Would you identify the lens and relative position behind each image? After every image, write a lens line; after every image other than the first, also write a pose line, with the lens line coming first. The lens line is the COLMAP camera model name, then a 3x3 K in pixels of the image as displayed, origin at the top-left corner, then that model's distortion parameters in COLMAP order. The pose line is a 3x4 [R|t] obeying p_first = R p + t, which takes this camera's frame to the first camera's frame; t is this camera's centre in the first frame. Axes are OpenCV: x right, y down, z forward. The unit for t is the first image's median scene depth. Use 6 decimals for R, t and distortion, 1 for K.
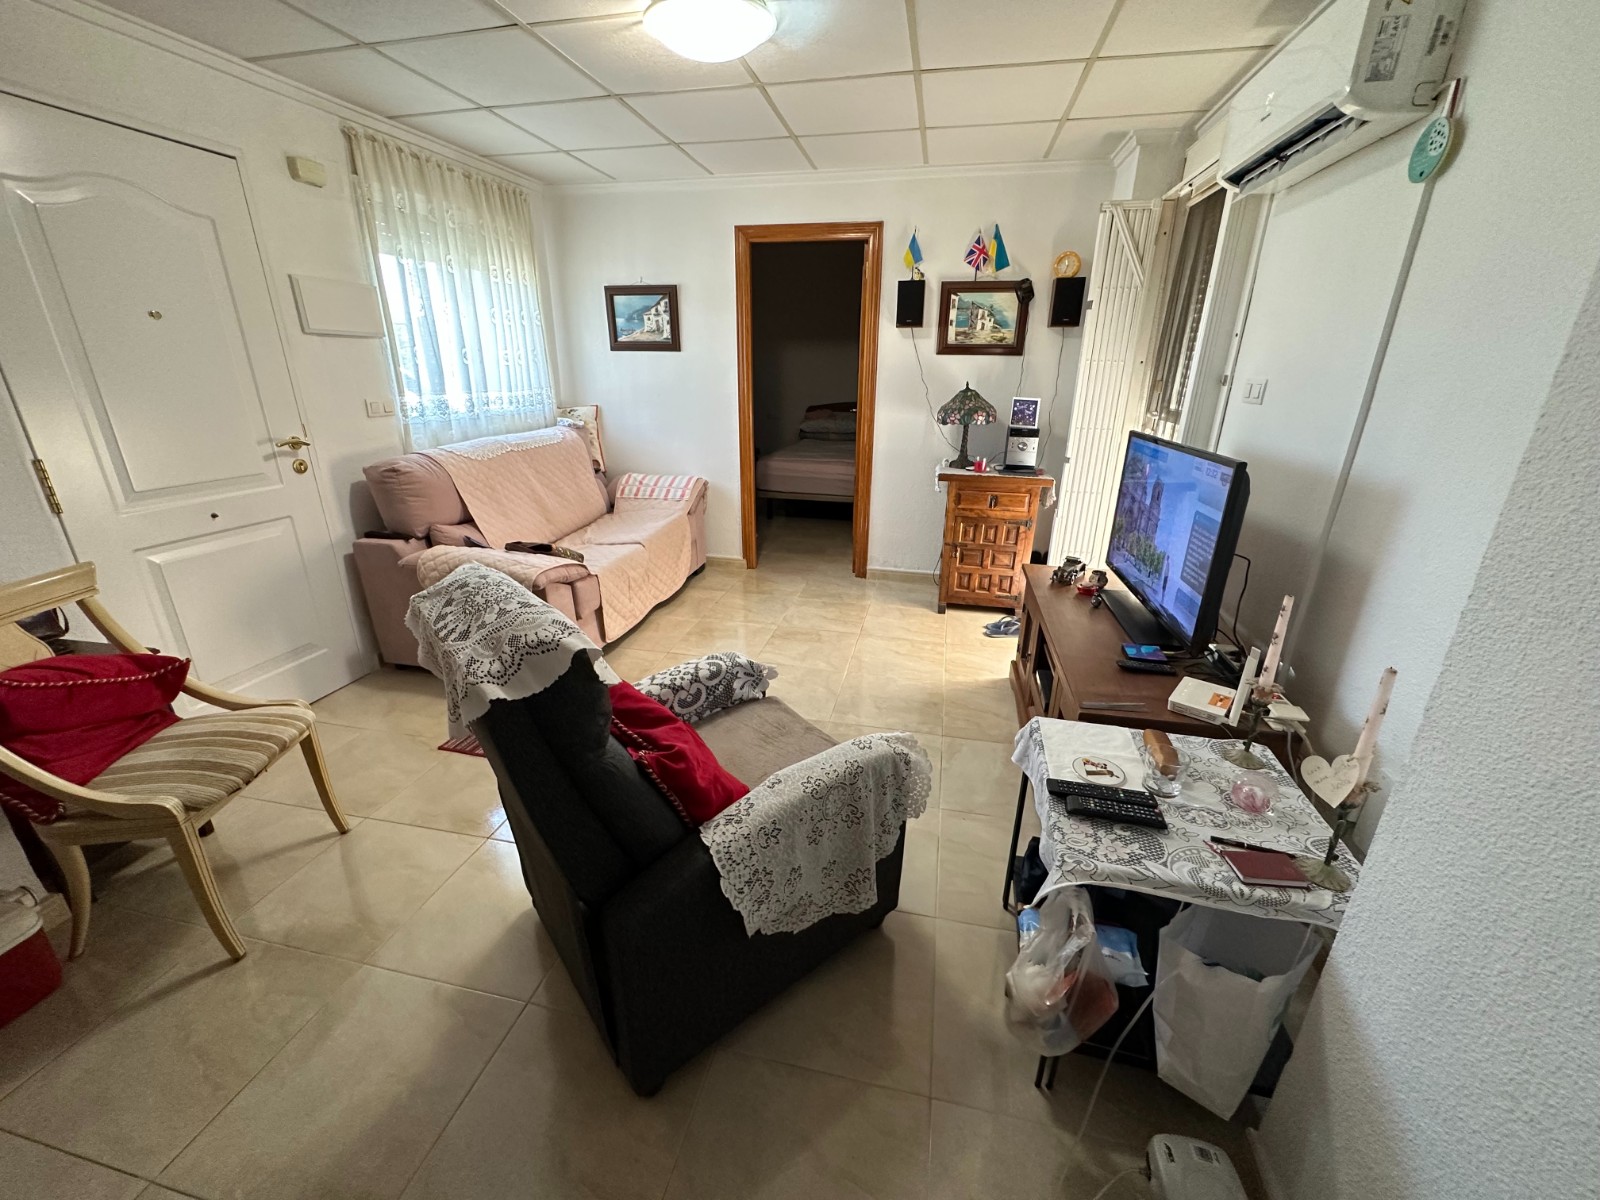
lens RADIAL K [[639.8, 0, 799.8], [0, 639.8, 597.7], [0, 0, 1]] dist [-0.002031, 0.000283]
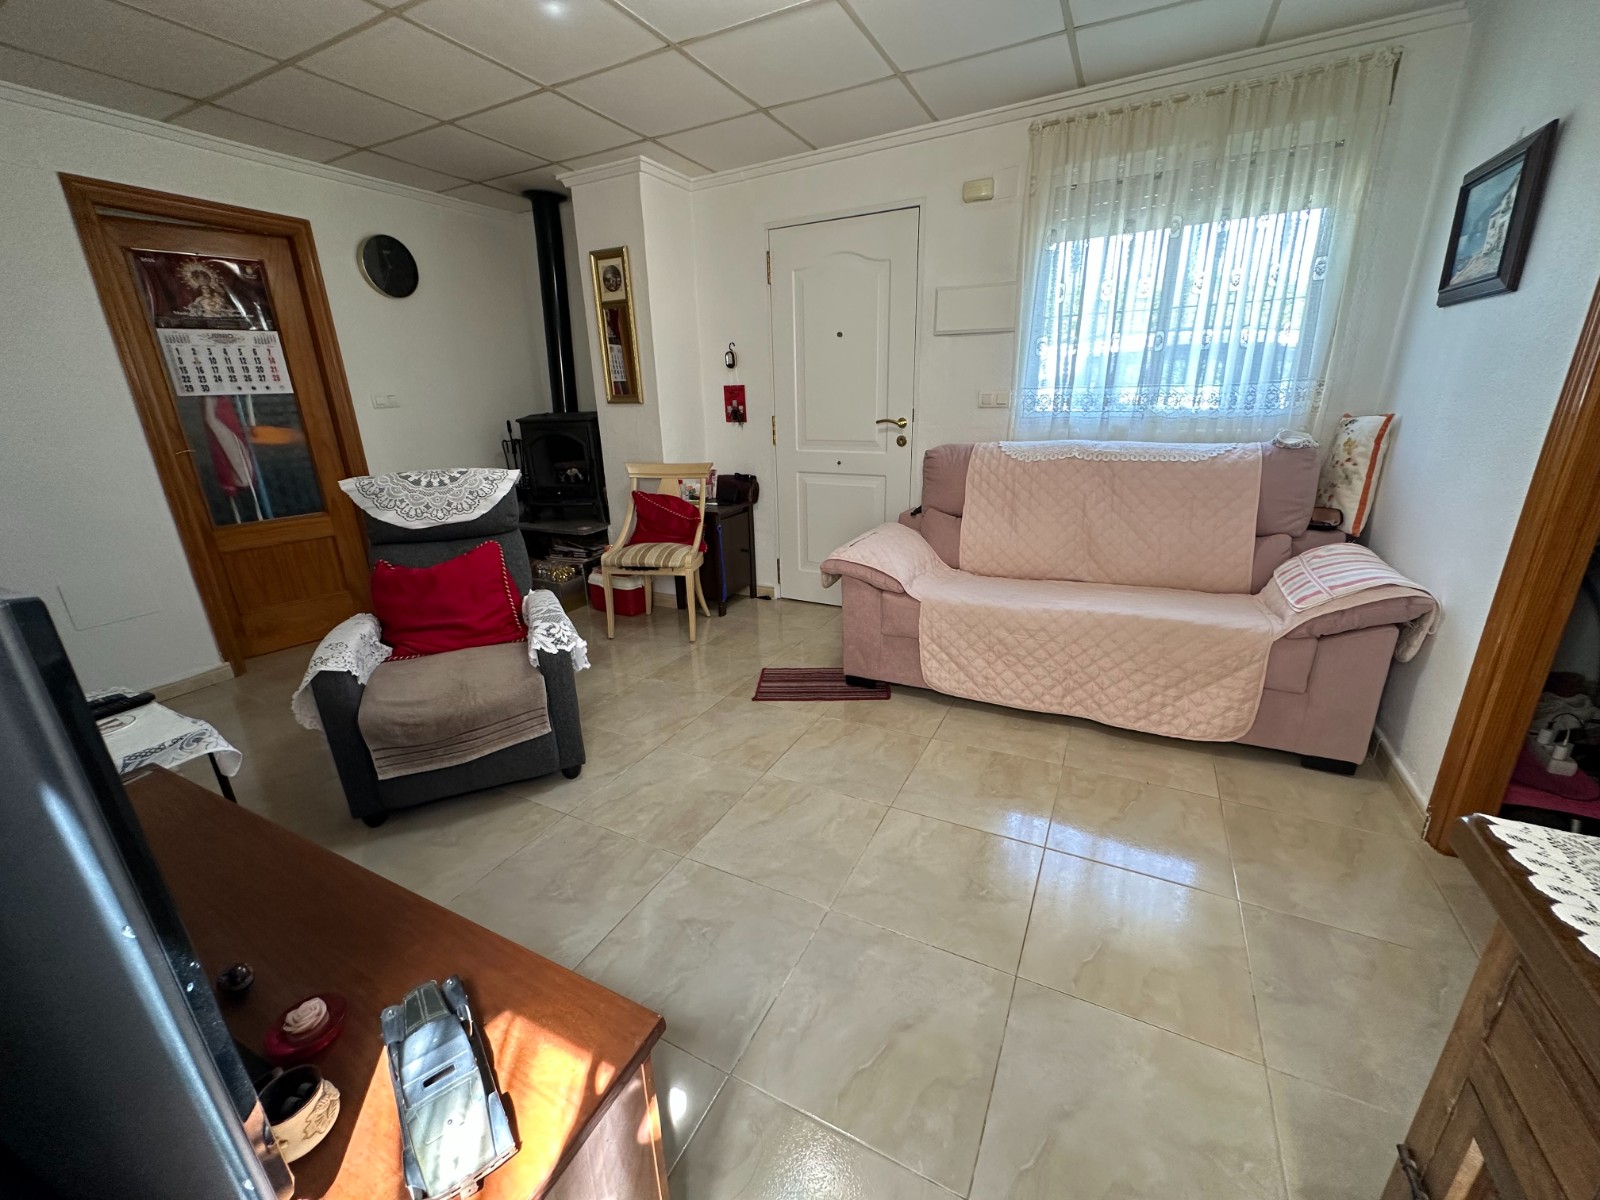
lens RADIAL K [[639.8, 0, 799.8], [0, 639.8, 597.7], [0, 0, 1]] dist [-0.002031, 0.000283]
pose [[-0.244485, 0.302784, -0.921167, 0.464322], [-0.311896, 0.874954, 0.370374, -0.283745], [0.918122, 0.377859, -0.119476, 0.896306]]
